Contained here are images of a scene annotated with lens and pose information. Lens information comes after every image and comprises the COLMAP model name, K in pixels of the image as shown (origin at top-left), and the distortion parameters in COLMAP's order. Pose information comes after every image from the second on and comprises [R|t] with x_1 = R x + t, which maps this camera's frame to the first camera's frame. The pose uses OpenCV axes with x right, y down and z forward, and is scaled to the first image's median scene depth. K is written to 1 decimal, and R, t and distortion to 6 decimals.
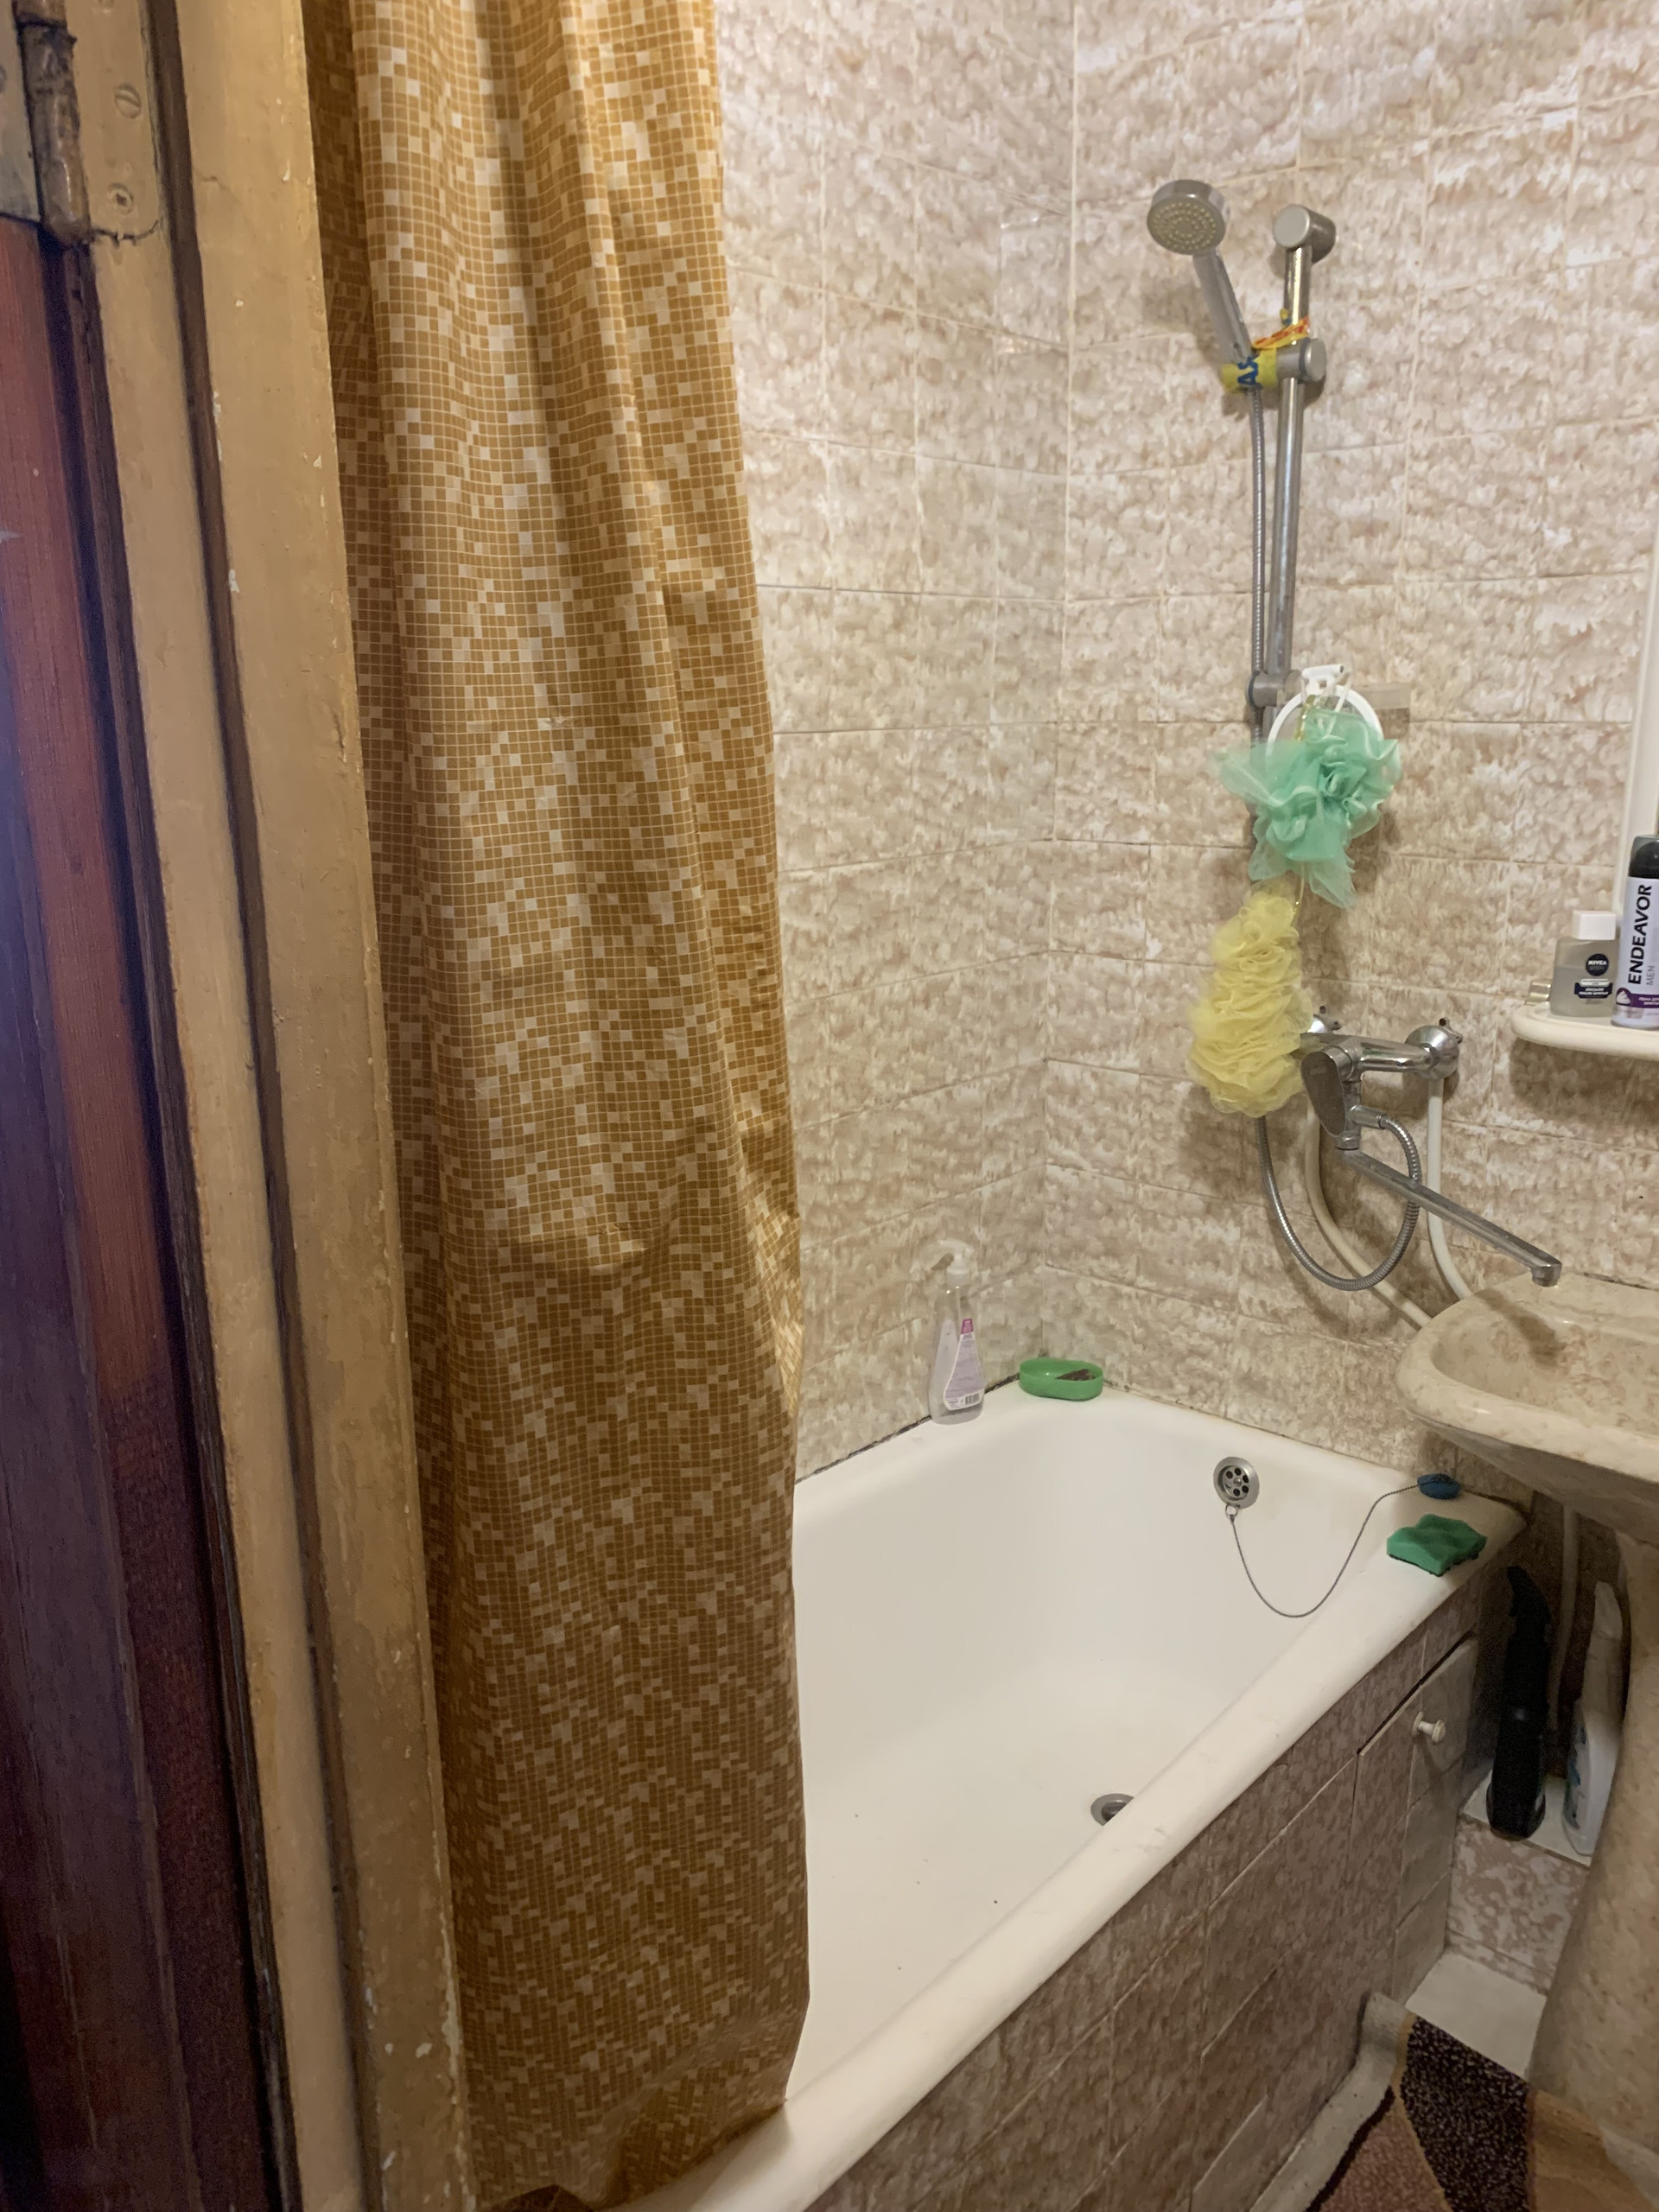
lens RADIAL K [[1693.2, 0, 776.0], [0, 1693.2, 1131.3], [0, 0, 1]] dist [-0.006051, -0.005457]
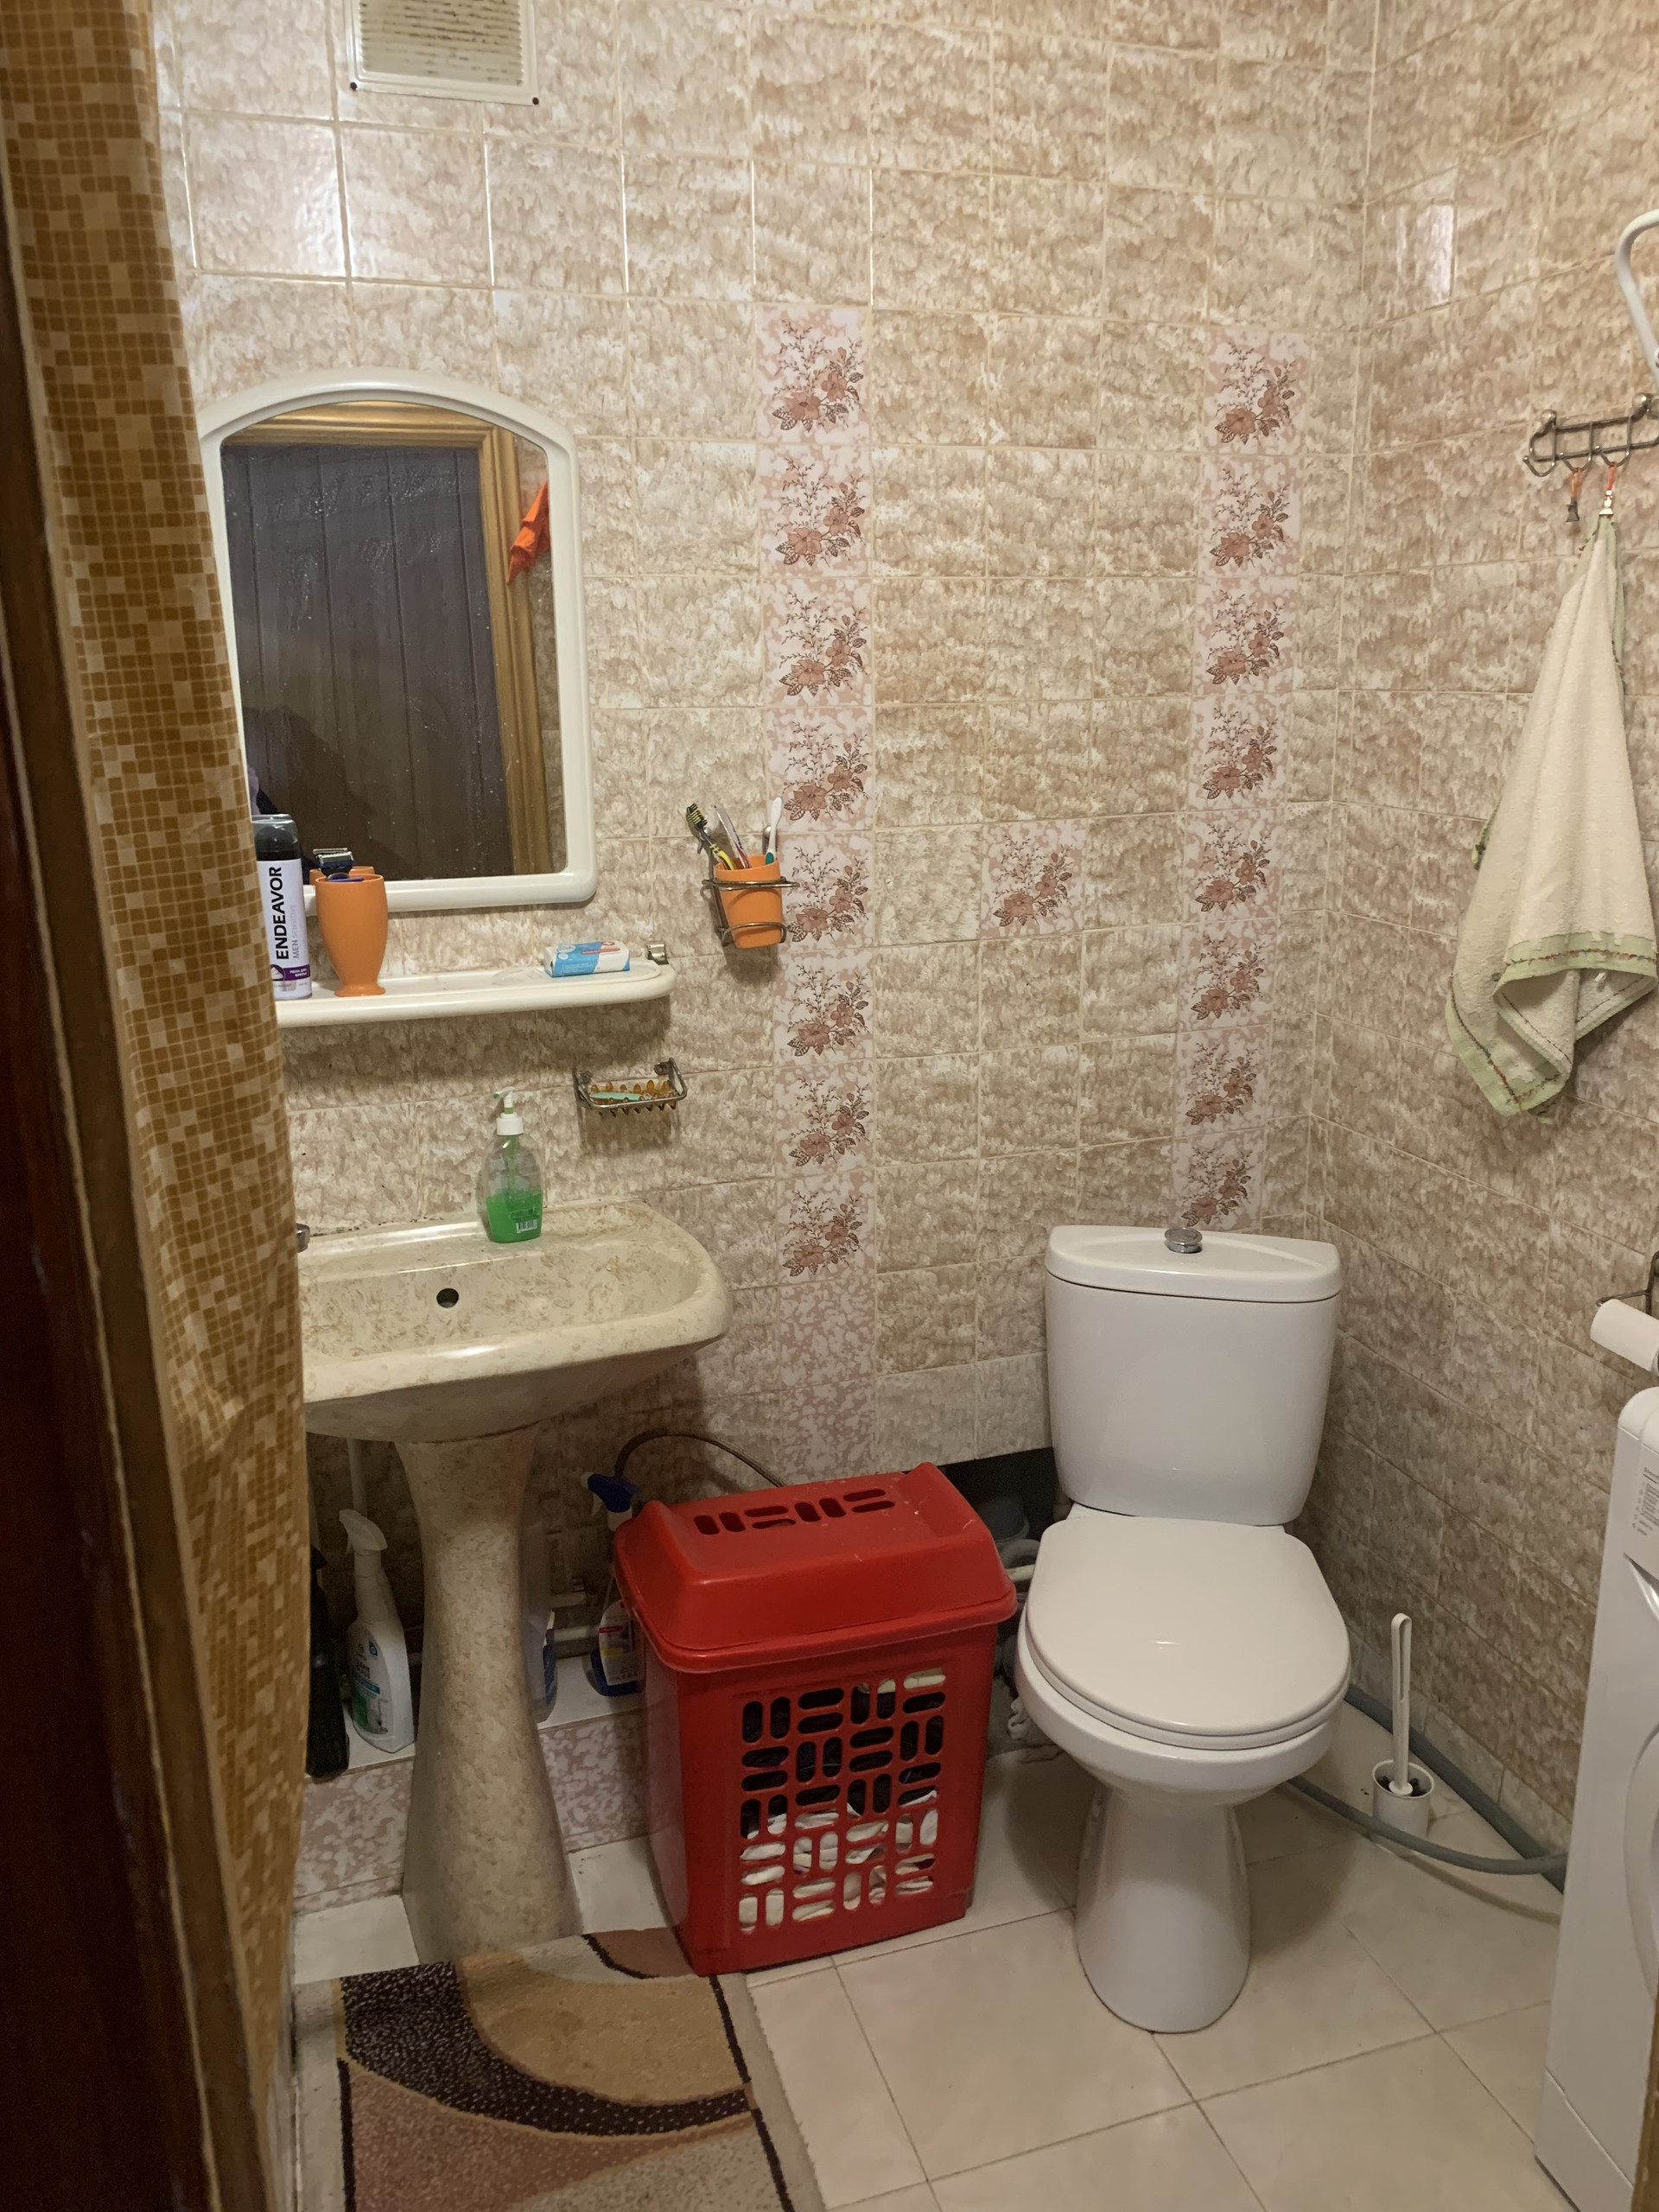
lens RADIAL K [[1693.2, 0, 829.5], [0, 1693.2, 1107.6], [0, 0, 1]] dist [-0.006051, -0.005457]
pose [[0.511797, -0.233350, 0.826808, -0.579404], [0.249529, 0.961292, 0.116846, -0.090255], [-0.822070, 0.146511, 0.550214, 0.339728]]
